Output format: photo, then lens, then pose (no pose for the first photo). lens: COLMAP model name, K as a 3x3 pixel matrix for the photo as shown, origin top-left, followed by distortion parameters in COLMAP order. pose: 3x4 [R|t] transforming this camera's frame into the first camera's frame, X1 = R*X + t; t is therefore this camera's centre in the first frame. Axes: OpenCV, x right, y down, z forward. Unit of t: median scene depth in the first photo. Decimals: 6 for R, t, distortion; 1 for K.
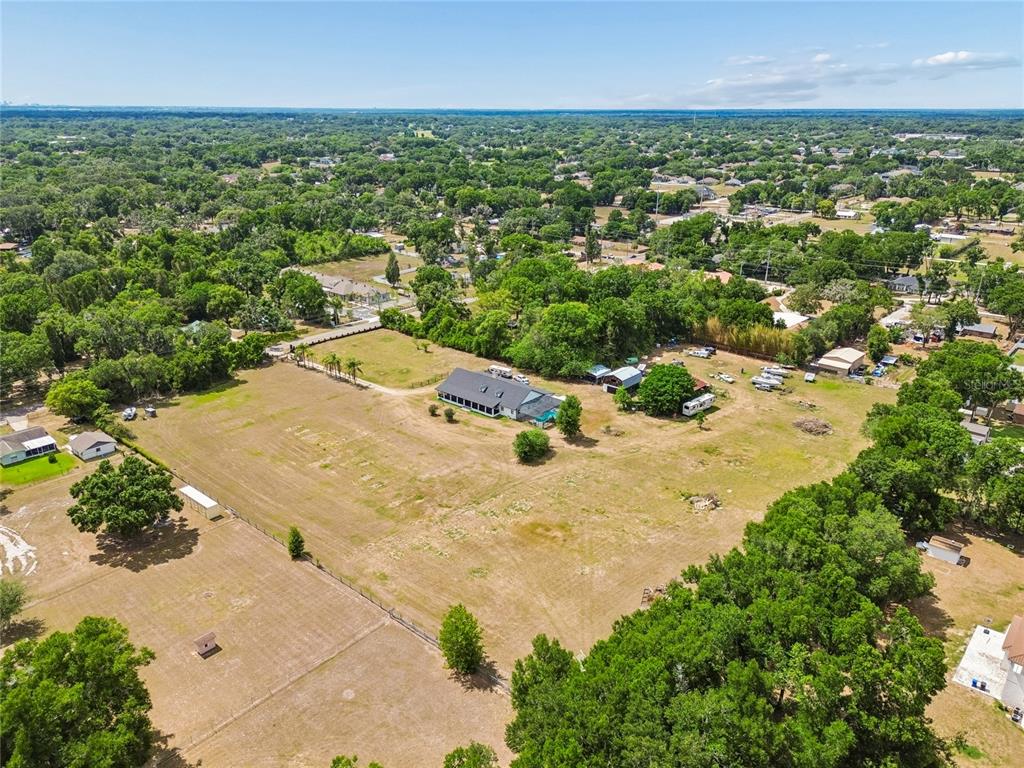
lens RADIAL K [[734.1, 0, 516.4], [0, 734.1, 382.5], [0, 0, 1]] dist [0.061357, -0.061335]
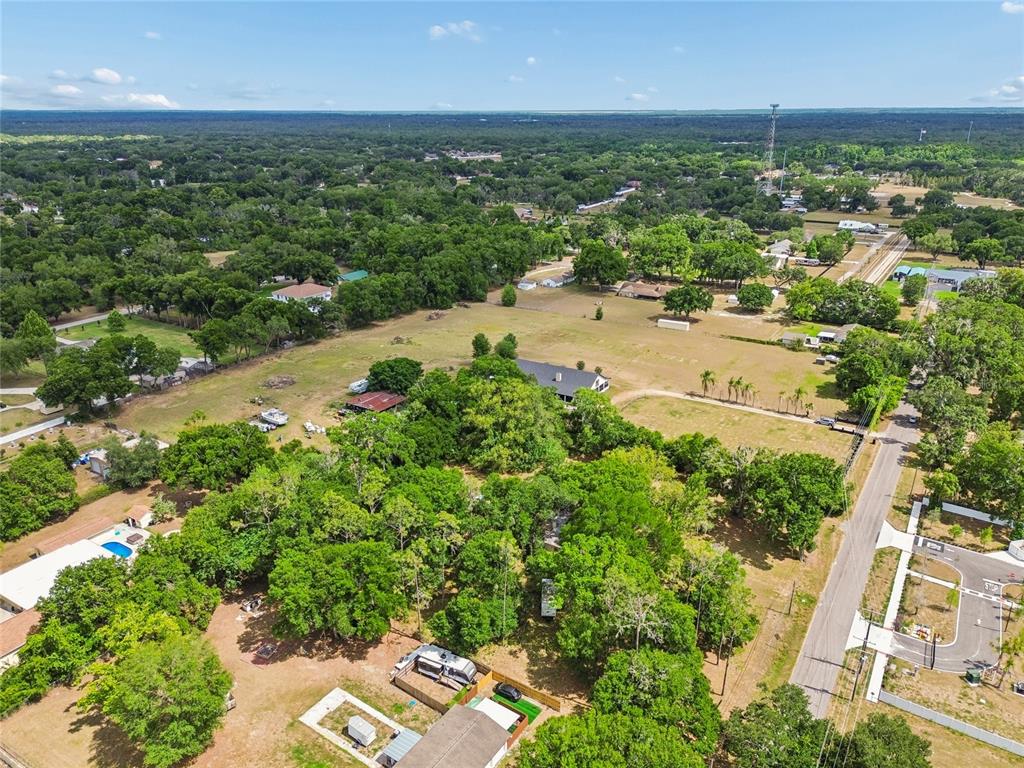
lens RADIAL K [[737.5, 0, 510.0], [0, 737.5, 376.4], [0, 0, 1]] dist [0.064285, -0.065237]
pose [[-0.988076, 0.051001, -0.145277, 0.174728], [-0.054866, 0.764976, 0.641717, -0.621282], [0.143861, 0.642036, -0.753056, 1.648176]]
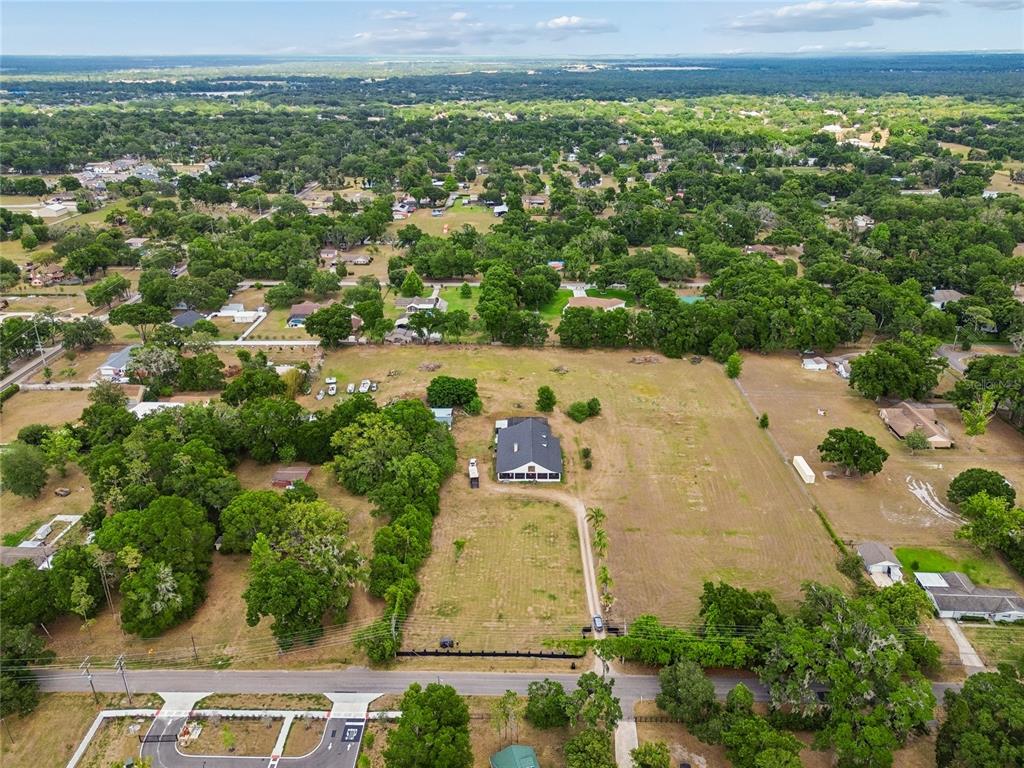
lens RADIAL K [[751.3, 0, 509.8], [0, 751.3, 369.2], [0, 0, 1]] dist [0.064524, -0.066172]
pose [[-0.637841, -0.298049, 0.710159, -0.719785], [0.272162, 0.775363, 0.569860, -0.679370], [-0.720477, 0.556758, -0.413440, 1.305736]]
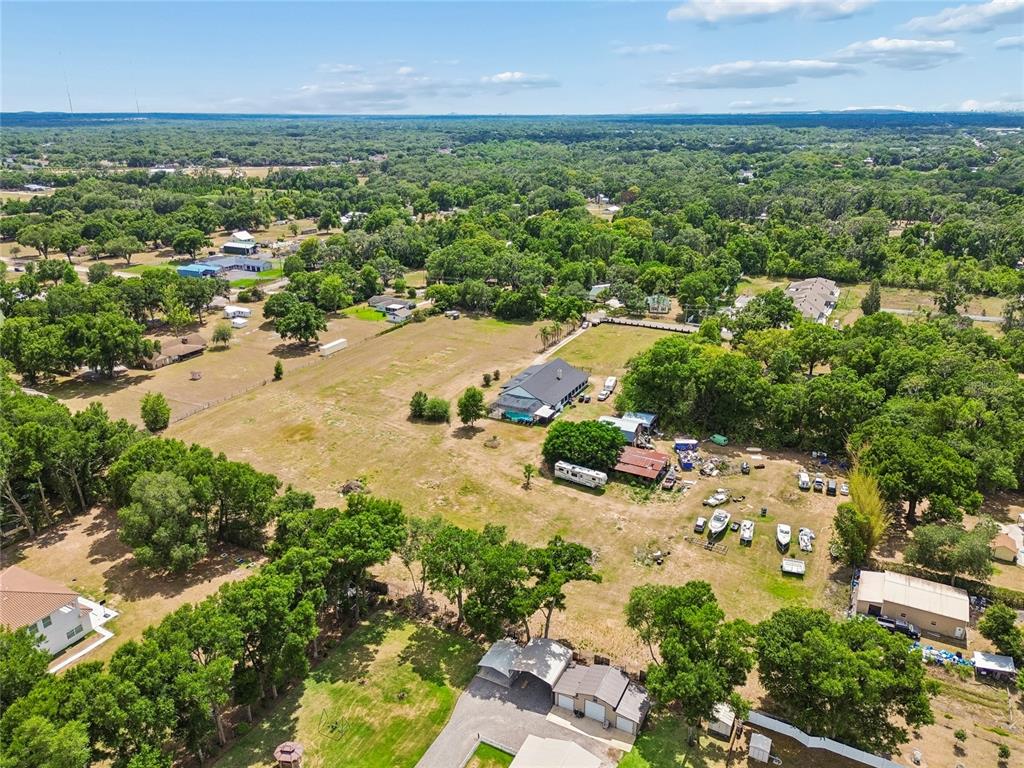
lens RADIAL K [[736.4, 0, 512.8], [0, 736.4, 372.1], [0, 0, 1]] dist [0.063310, -0.065193]
pose [[0.241596, 0.317590, -0.916934, 0.836072], [-0.336583, 0.913689, 0.227782, -0.208548], [0.910133, 0.253593, 0.327639, 0.564480]]
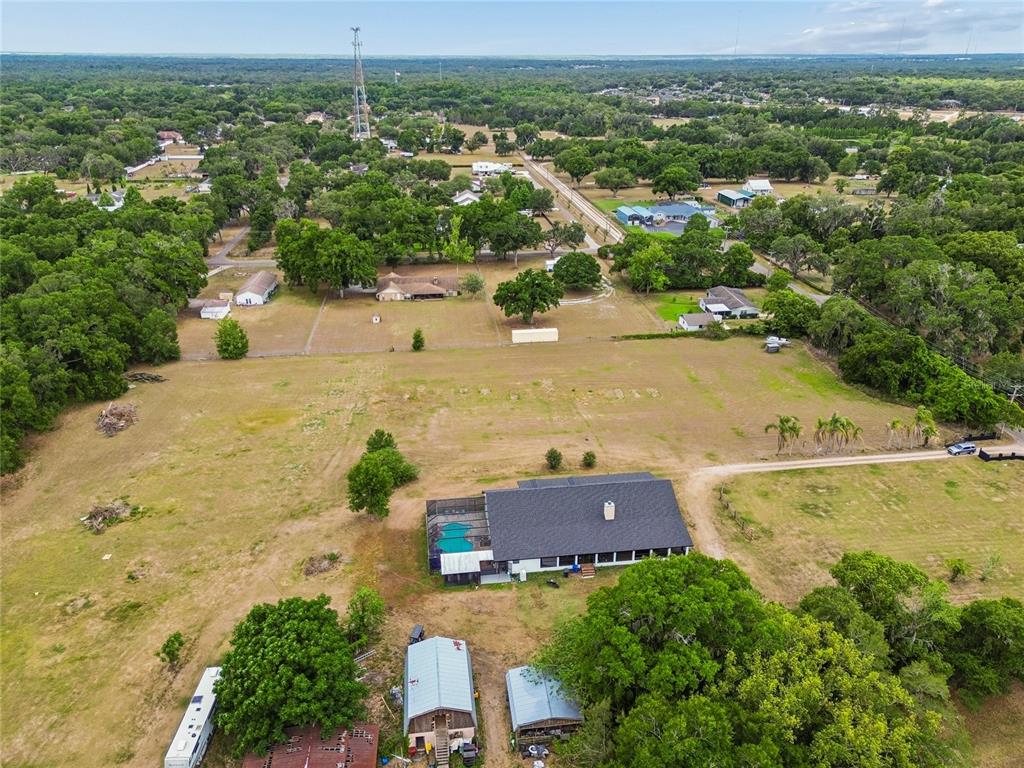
lens RADIAL K [[737.5, 0, 510.0], [0, 737.5, 376.4], [0, 0, 1]] dist [0.064285, -0.065237]
pose [[-0.665873, 0.292949, -0.686144, 0.315653], [-0.263279, 0.768249, 0.583504, -0.334922], [0.698067, 0.569187, -0.434429, 1.047423]]
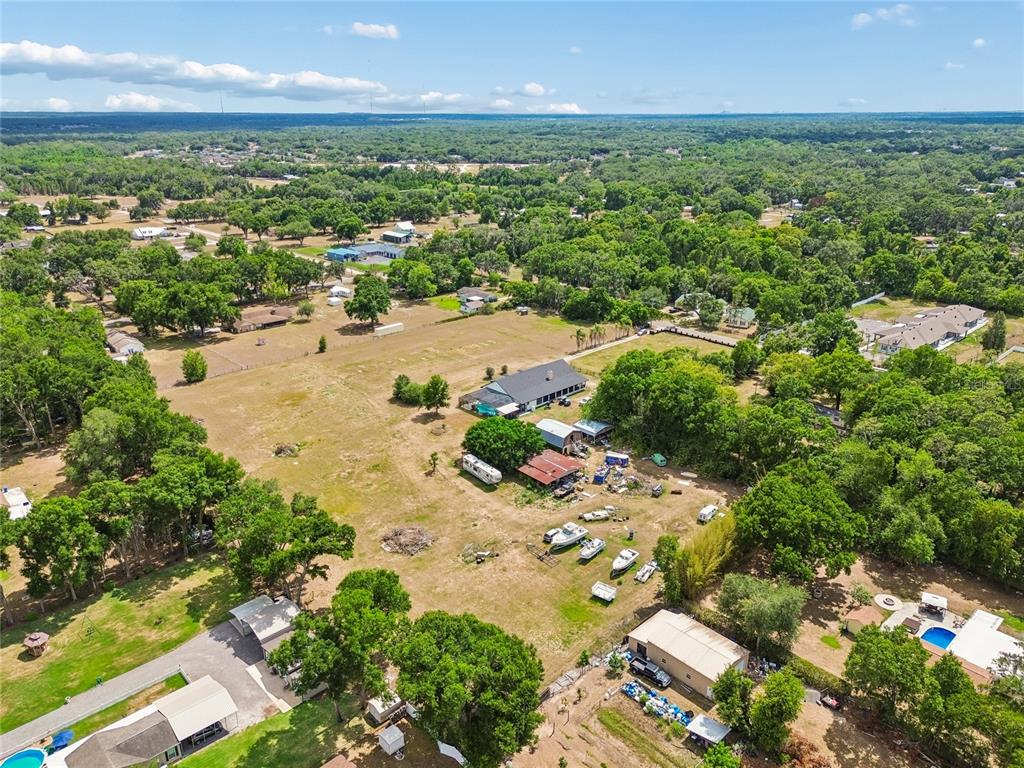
lens RADIAL K [[733.0, 0, 512.0], [0, 733.0, 384.0], [0, 0, 1]] dist [0.065838, -0.067371]
pose [[-0.097399, 0.341131, -0.934956, 0.872220], [-0.346577, 0.868997, 0.353170, -0.317502], [0.932951, 0.358432, 0.033588, 0.860712]]
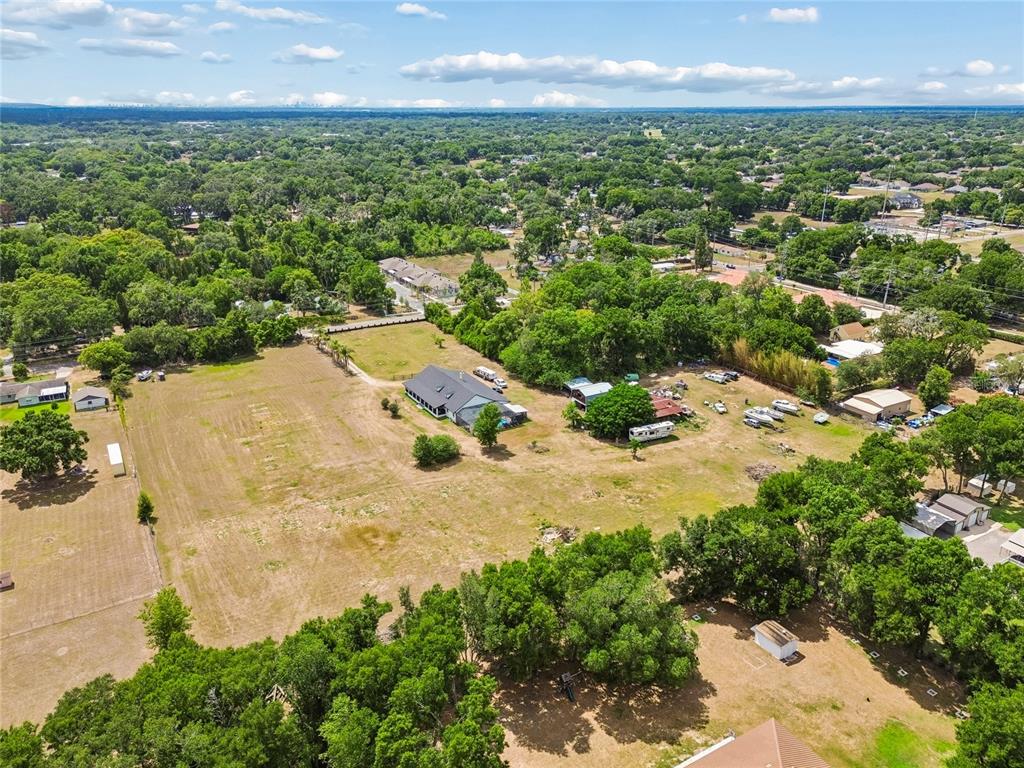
lens RADIAL K [[734.1, 0, 516.4], [0, 734.1, 382.5], [0, 0, 1]] dist [0.061357, -0.061335]
pose [[0.947745, 0.108495, -0.300014, 0.314559], [-0.108036, 0.993981, 0.018169, -0.025493], [0.300180, 0.015193, 0.953762, 0.077213]]
